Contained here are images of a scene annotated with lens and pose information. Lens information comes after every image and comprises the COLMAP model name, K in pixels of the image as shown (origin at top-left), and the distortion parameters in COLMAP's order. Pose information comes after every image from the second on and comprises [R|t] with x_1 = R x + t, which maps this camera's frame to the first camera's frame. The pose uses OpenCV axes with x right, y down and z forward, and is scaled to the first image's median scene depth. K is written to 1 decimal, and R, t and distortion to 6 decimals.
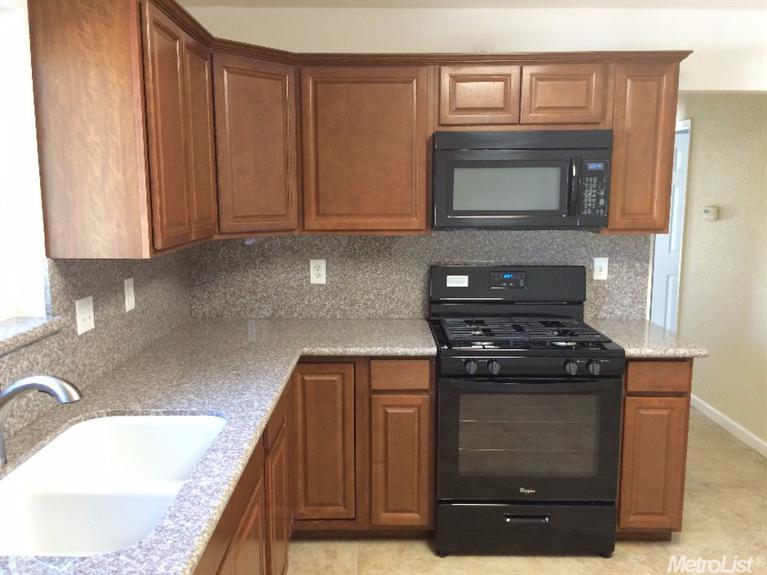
lens RADIAL K [[655.6, 0, 383.8], [0, 655.6, 290.7], [0, 0, 1]] dist [0.067923, -0.079186]
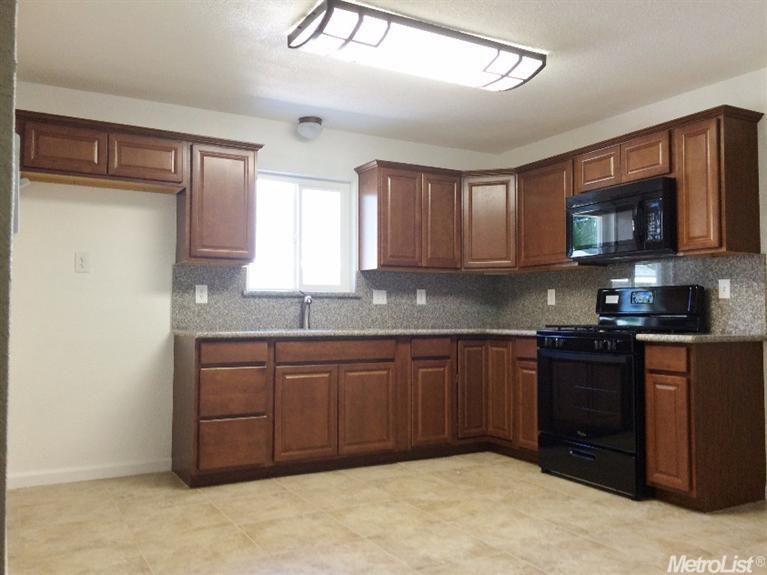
lens RADIAL K [[655.6, 0, 383.8], [0, 655.6, 290.7], [0, 0, 1]] dist [0.067923, -0.079186]
pose [[0.493870, -0.031615, -0.868961, 1.085698], [-0.127177, 0.985966, -0.108152, 0.179386], [0.860185, 0.163925, 0.482918, -0.090202]]
